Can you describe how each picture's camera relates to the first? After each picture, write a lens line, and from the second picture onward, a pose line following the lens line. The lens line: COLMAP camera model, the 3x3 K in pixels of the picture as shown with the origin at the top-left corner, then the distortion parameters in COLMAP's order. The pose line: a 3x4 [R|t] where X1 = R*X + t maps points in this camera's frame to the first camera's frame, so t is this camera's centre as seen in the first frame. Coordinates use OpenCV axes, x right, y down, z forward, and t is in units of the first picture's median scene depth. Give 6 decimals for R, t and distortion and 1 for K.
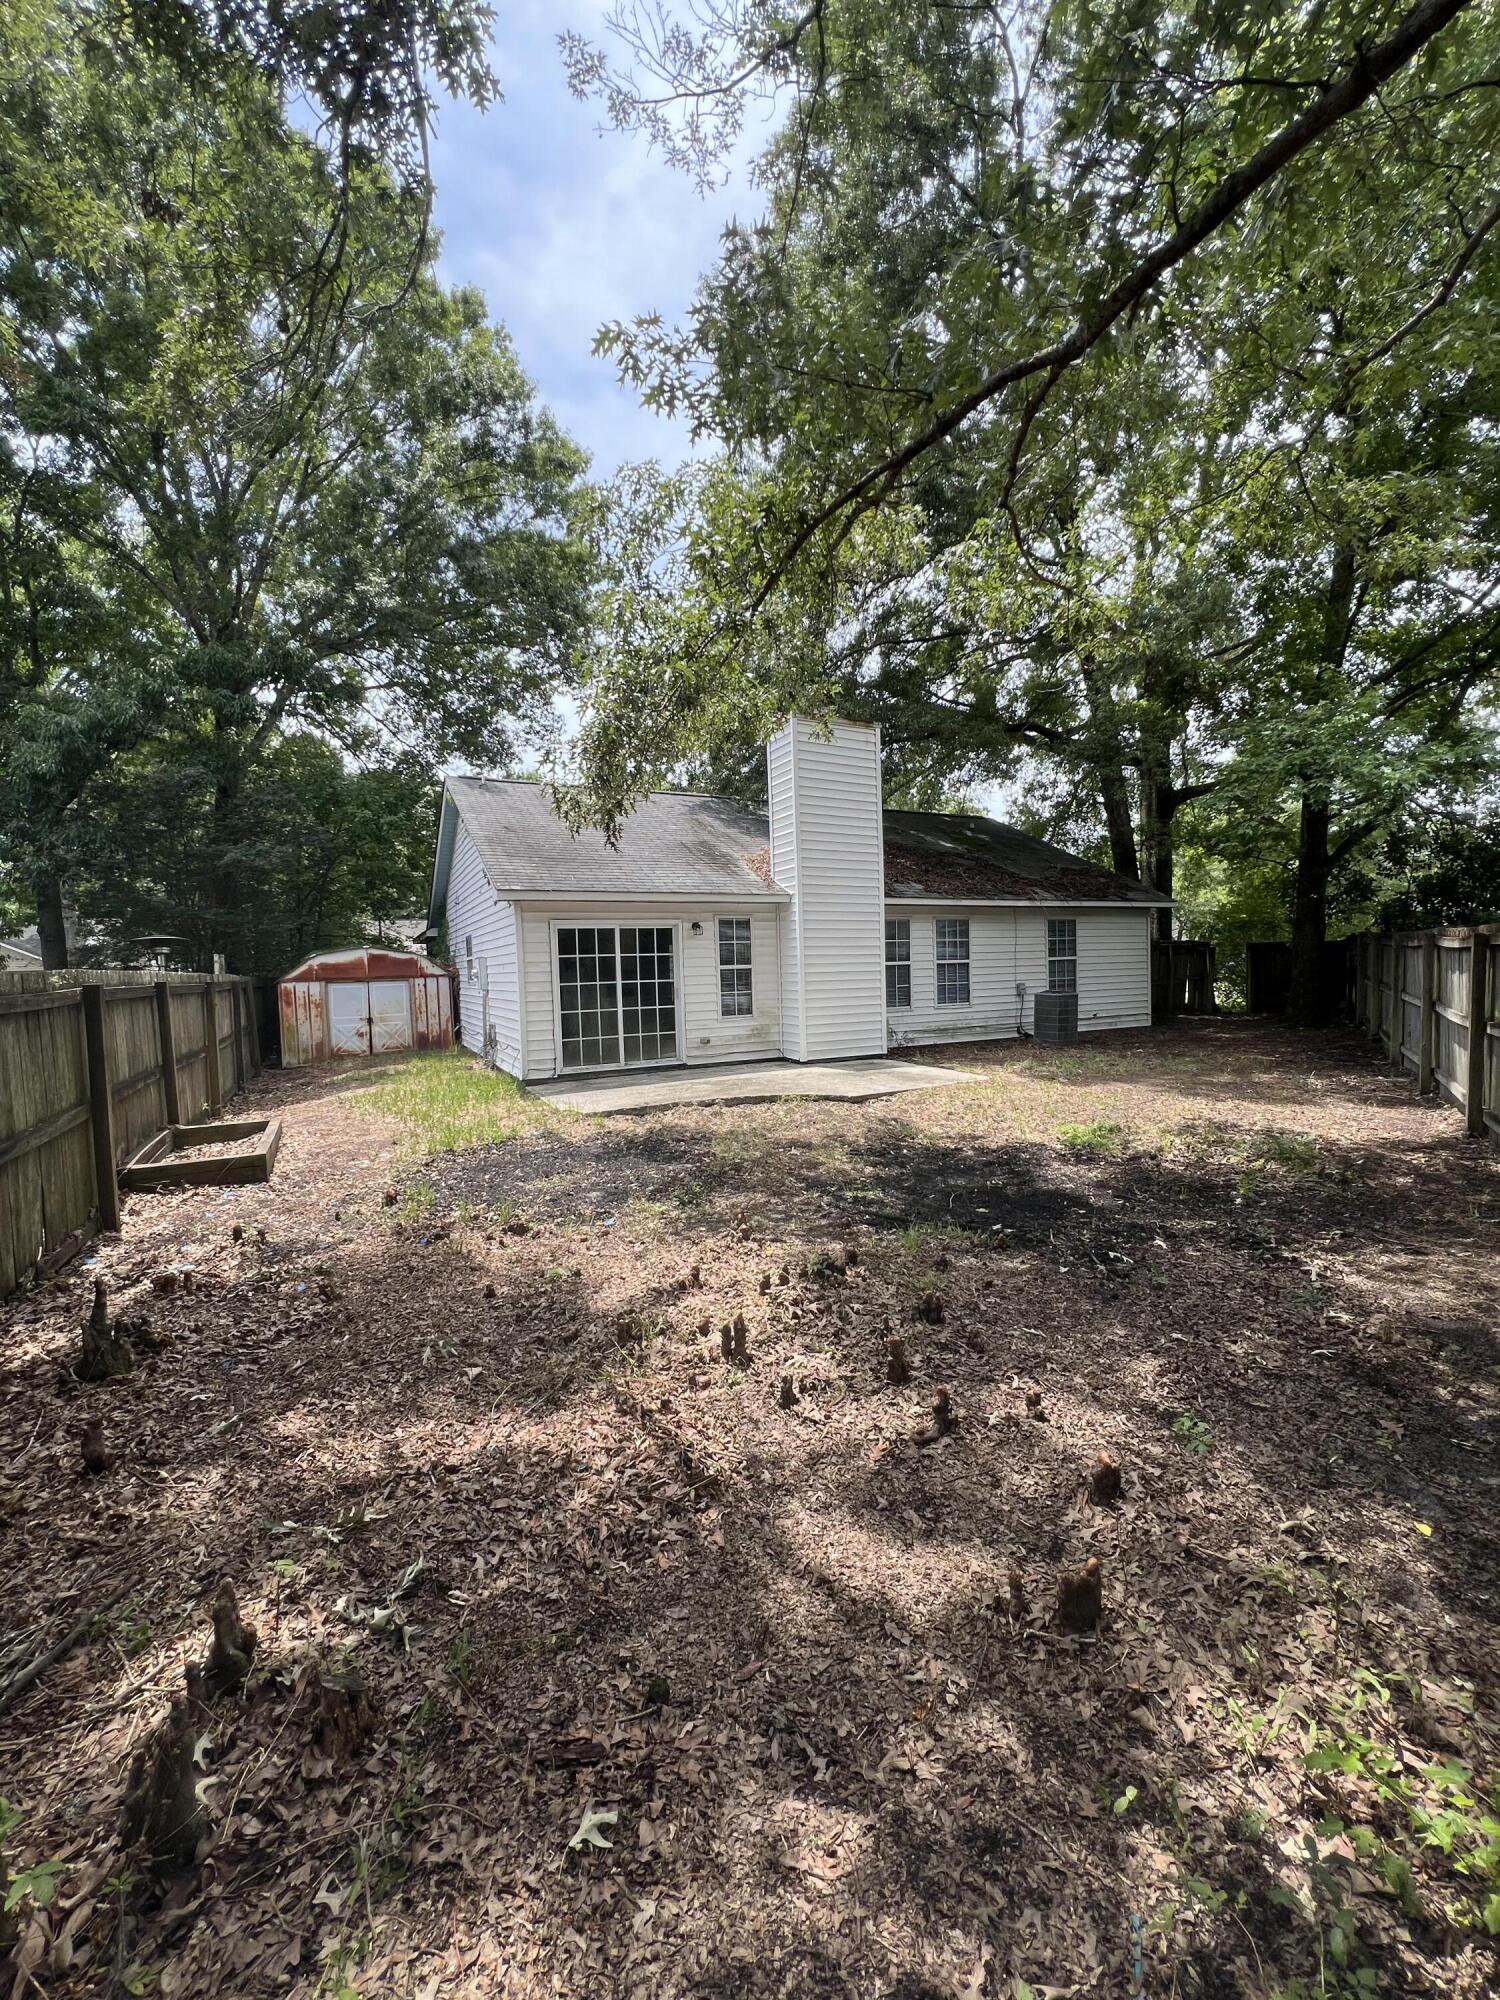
lens RADIAL K [[797.4, 0, 752.6], [0, 797.4, 1003.1], [0, 0, 1]] dist [-0.006808, 0.001003]
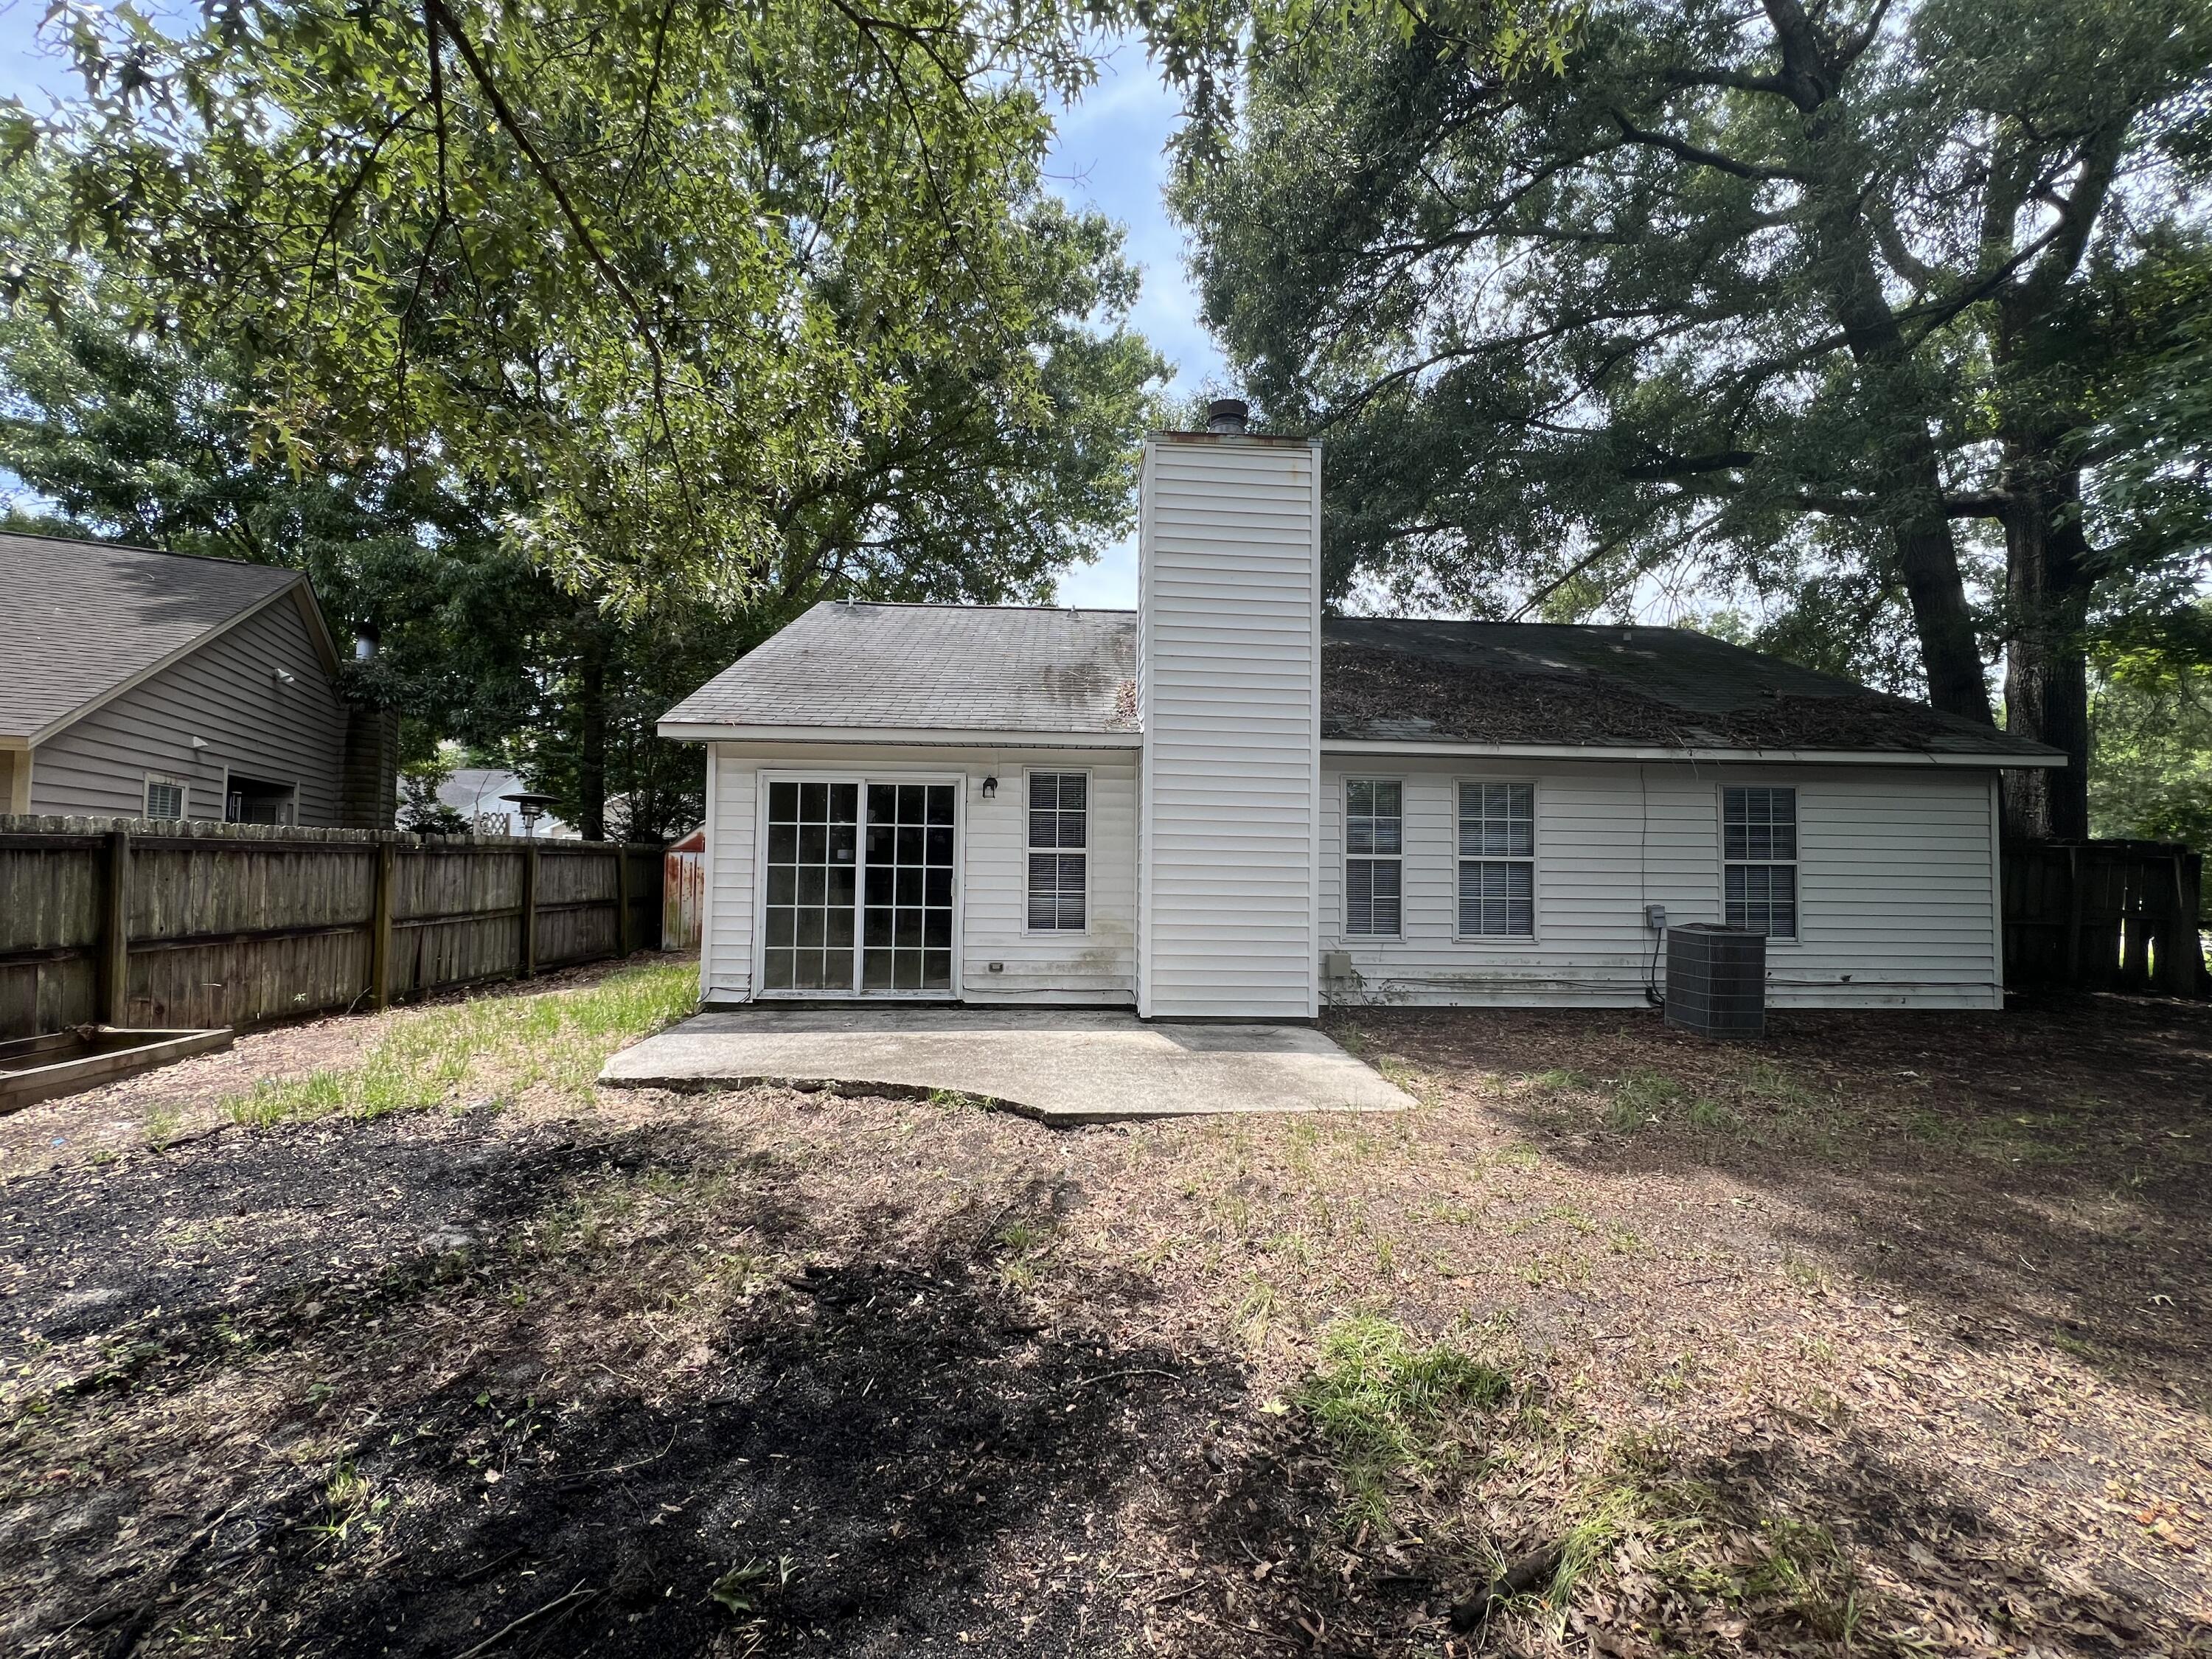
lens RADIAL K [[881.9, 0, 1104.4], [0, 881.9, 832.6], [0, 0, 1]] dist [-0.006808, 0.001003]
pose [[0.915350, 0.029258, -0.401595, 0.286842], [-0.058348, 0.996468, -0.060395, -0.019891], [0.398410, 0.078715, 0.913824, 0.385385]]
